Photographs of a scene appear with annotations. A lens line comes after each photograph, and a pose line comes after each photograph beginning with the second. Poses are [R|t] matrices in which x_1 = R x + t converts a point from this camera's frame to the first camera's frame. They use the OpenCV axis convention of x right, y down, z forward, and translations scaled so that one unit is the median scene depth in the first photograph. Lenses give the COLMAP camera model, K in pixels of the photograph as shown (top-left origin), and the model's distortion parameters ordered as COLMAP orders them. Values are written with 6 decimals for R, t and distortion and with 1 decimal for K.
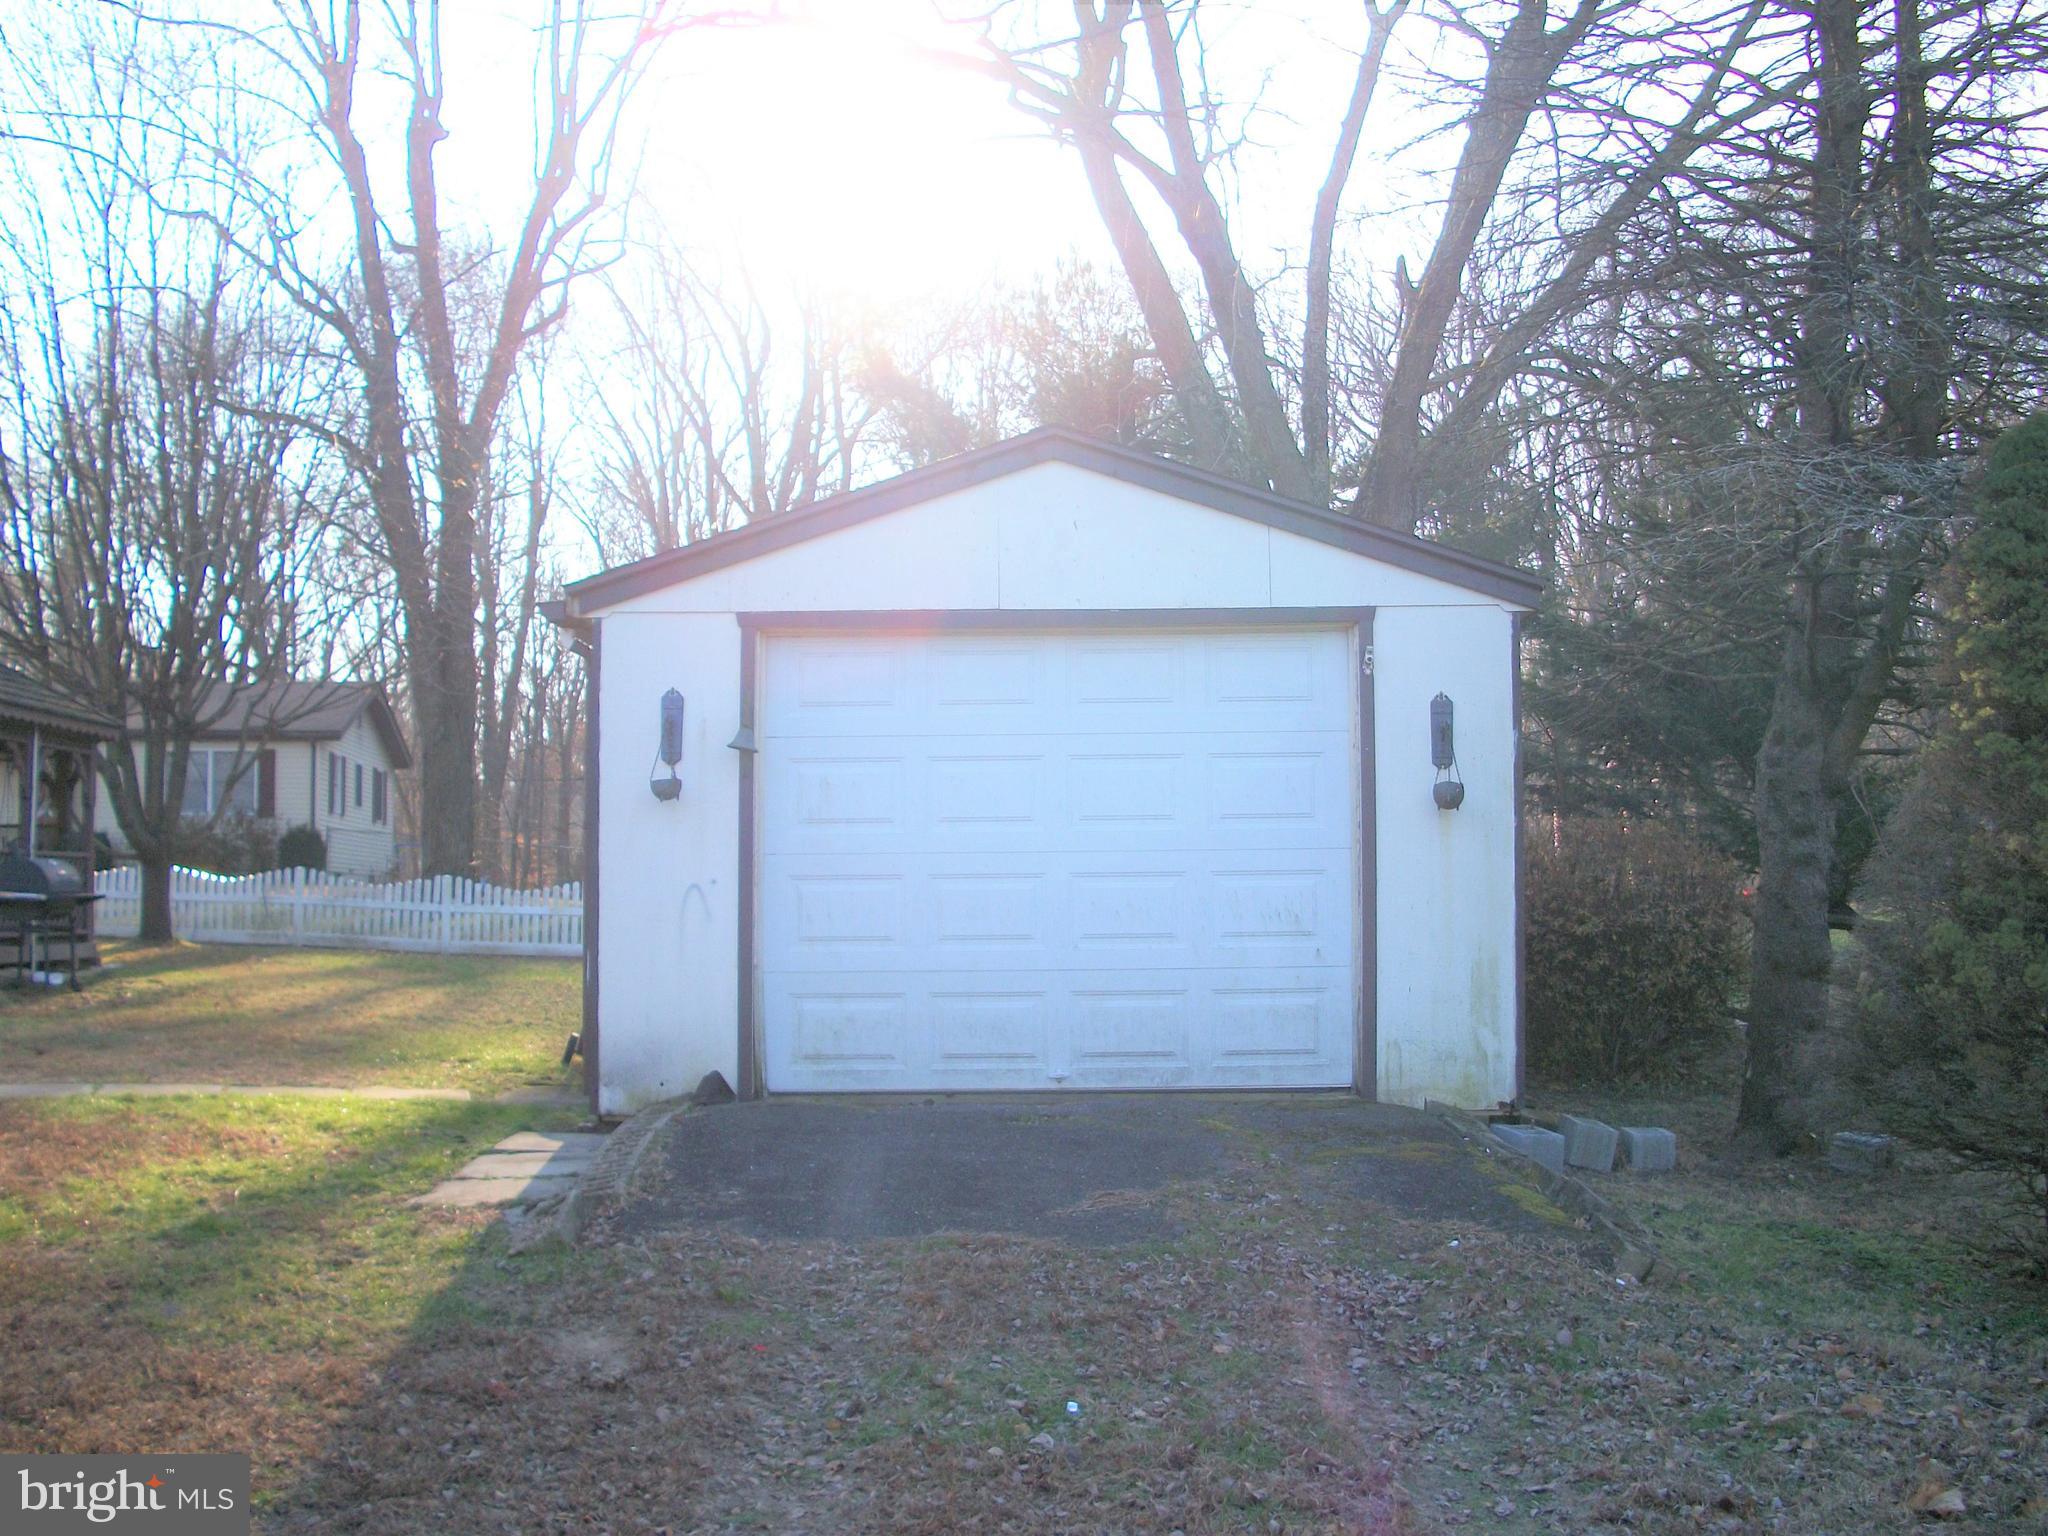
lens RADIAL K [[2154.6, 0, 1034.2], [0, 2154.6, 749.7], [0, 0, 1]] dist [-0.220621, 0.211568]
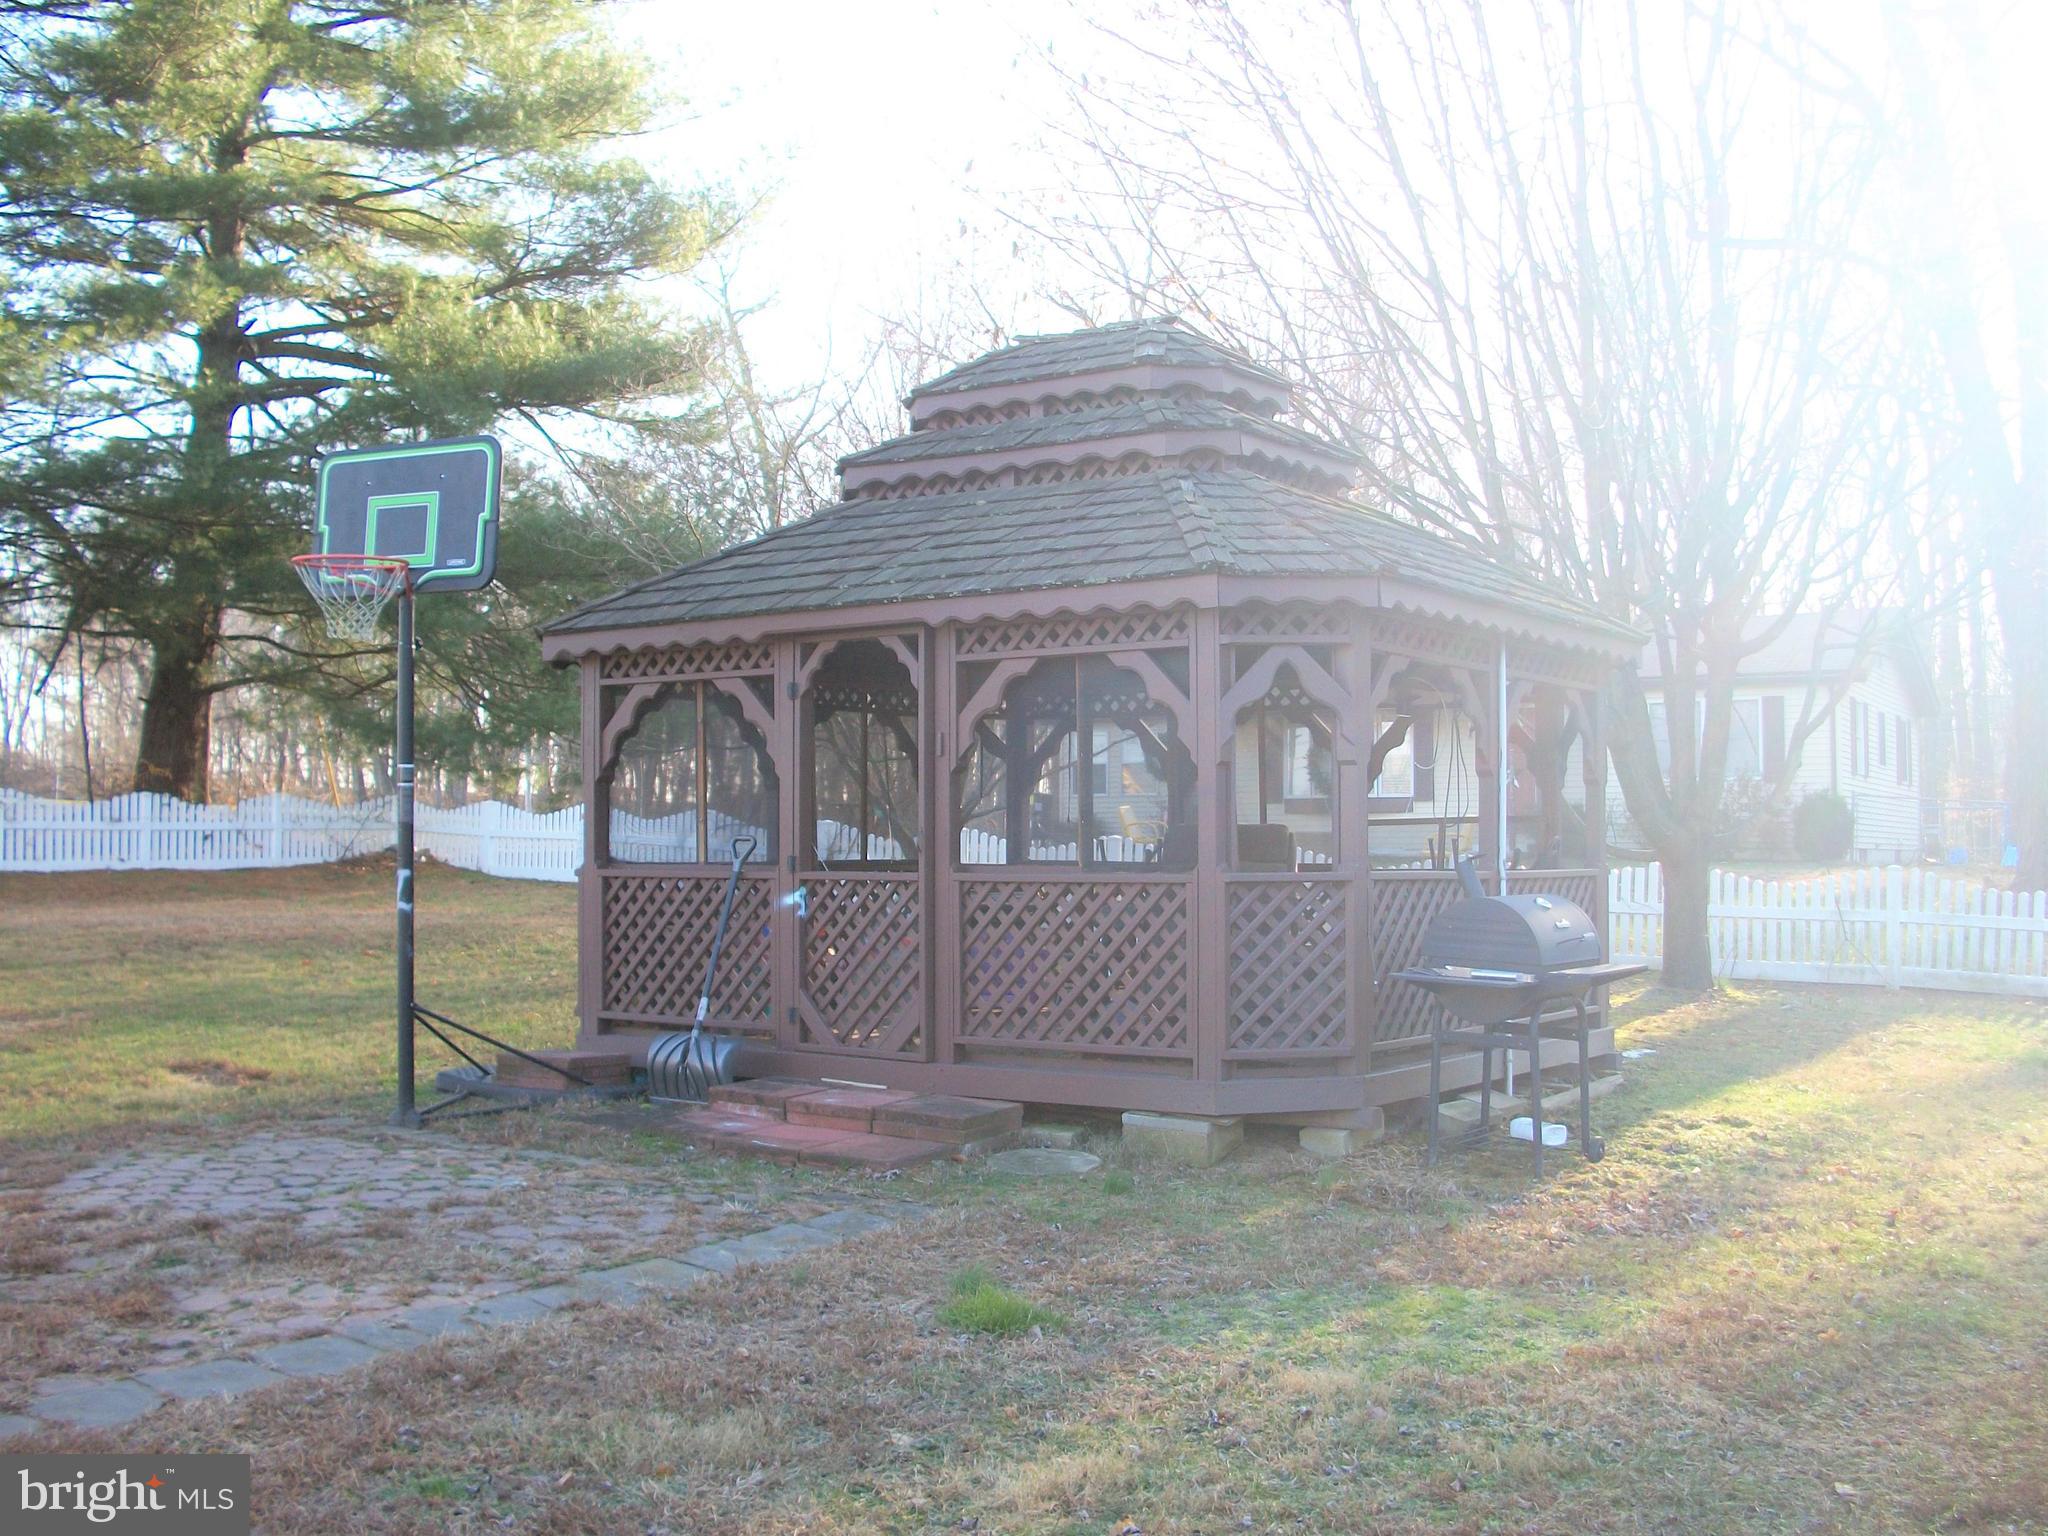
lens RADIAL K [[2154.6, 0, 1034.2], [0, 2154.6, 749.7], [0, 0, 1]] dist [-0.220621, 0.211568]
pose [[0.788212, -0.028464, -0.614745, -0.212976], [0.041115, 0.999134, 0.006456, 0.007165], [0.614029, -0.030364, 0.788699, 0.435643]]
